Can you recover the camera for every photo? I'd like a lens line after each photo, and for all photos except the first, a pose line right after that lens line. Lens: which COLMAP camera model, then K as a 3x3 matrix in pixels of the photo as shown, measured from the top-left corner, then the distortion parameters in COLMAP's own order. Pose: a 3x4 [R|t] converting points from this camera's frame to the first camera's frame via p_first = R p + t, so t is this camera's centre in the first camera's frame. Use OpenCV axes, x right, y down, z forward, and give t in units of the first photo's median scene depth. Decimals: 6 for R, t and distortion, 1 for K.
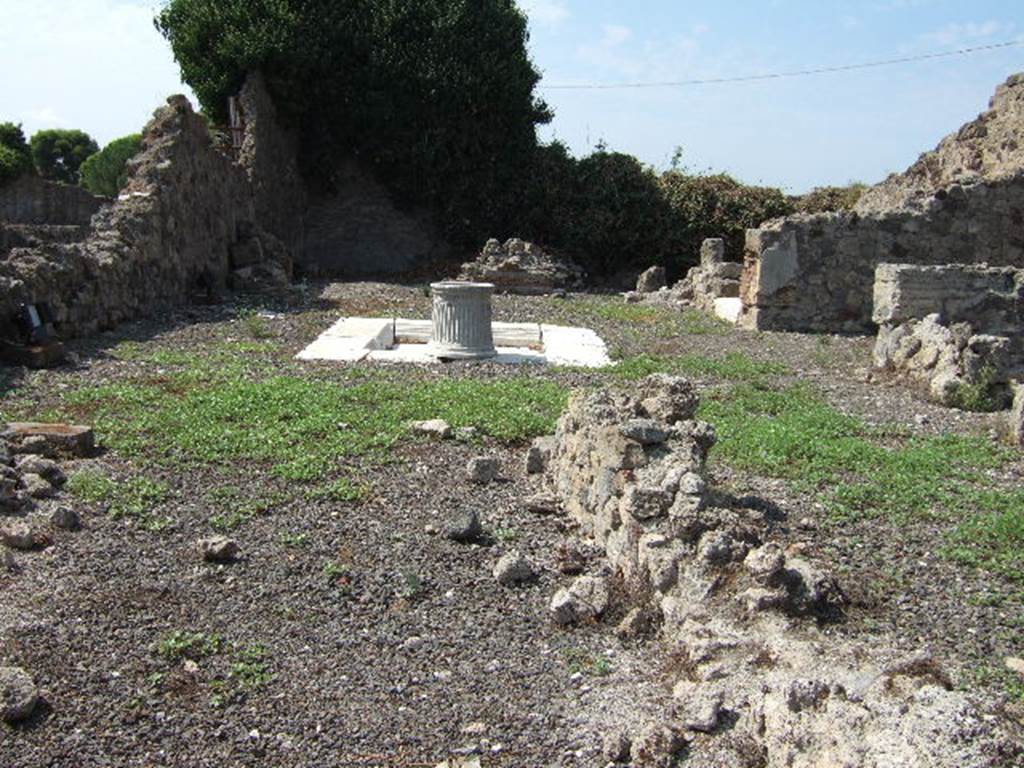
lens RADIAL K [[1099.7, 0, 512.0], [0, 1099.7, 384.0], [0, 0, 1]] dist [-0.044229, -0.006958]
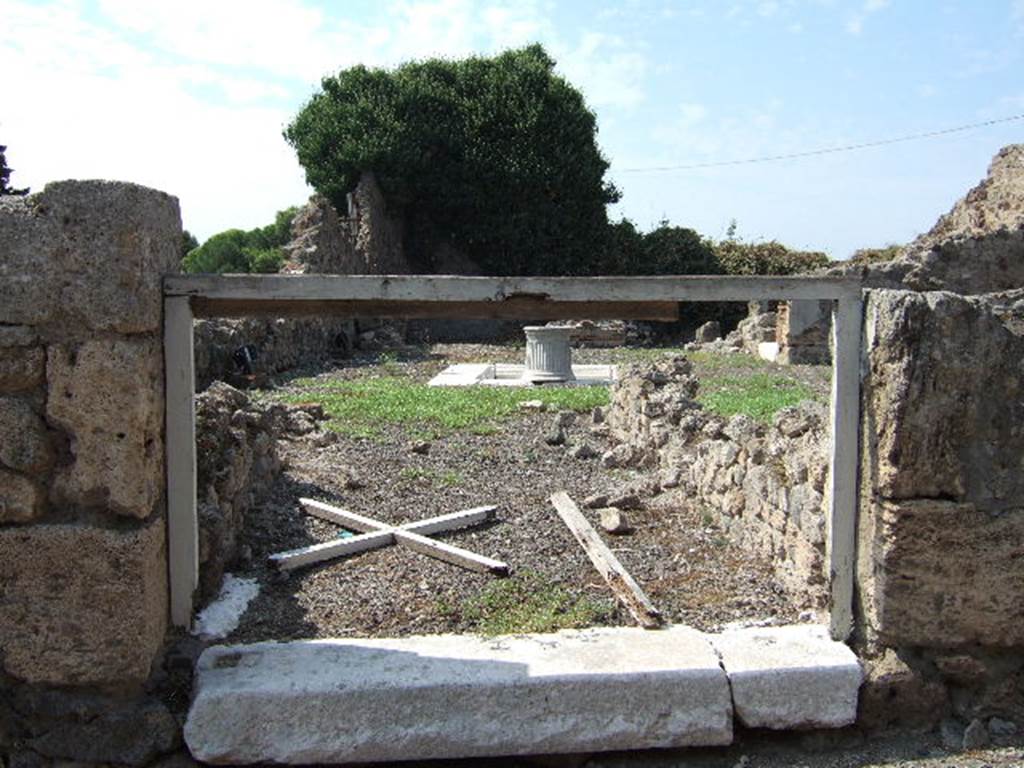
lens RADIAL K [[1099.7, 0, 512.0], [0, 1099.7, 384.0], [0, 0, 1]] dist [-0.044229, -0.006958]
pose [[0.996666, -0.030997, -0.075467, 0.005890], [0.025422, 0.996953, -0.073740, 0.044629], [0.077523, 0.071576, 0.994418, -0.192870]]
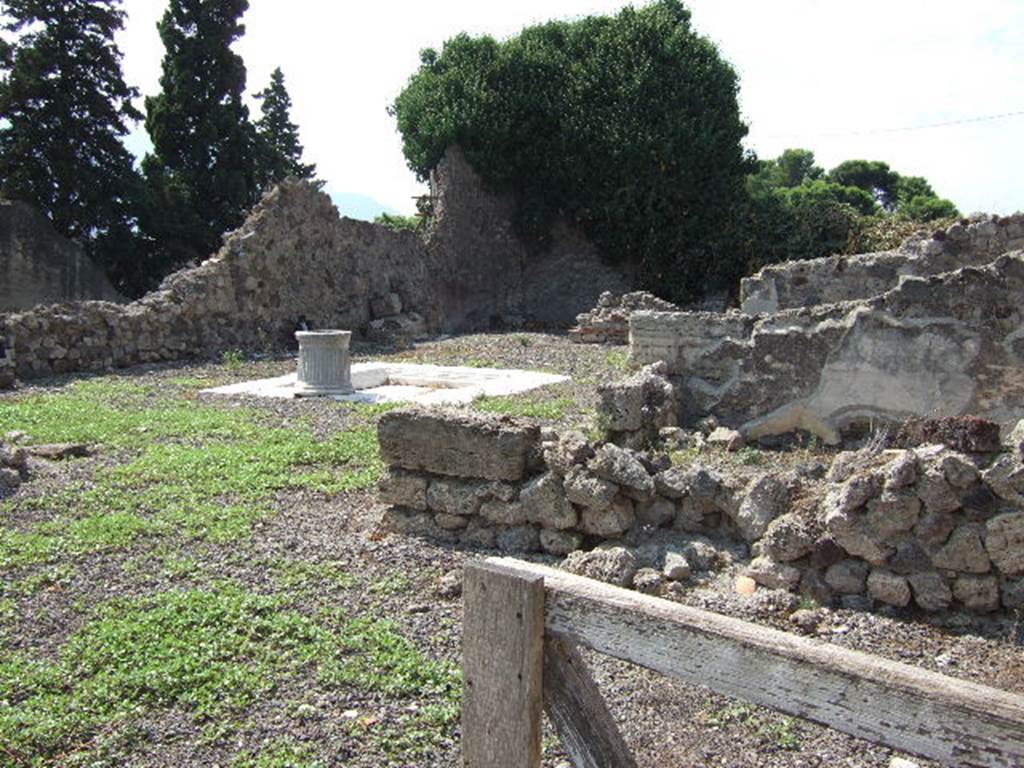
lens RADIAL K [[1099.7, 0, 512.0], [0, 1099.7, 384.0], [0, 0, 1]] dist [-0.044229, -0.006958]
pose [[0.899061, 0.022145, -0.437263, 0.378885], [-0.043437, 0.998304, -0.038754, 0.000235], [0.435663, 0.053835, 0.898498, 0.027113]]
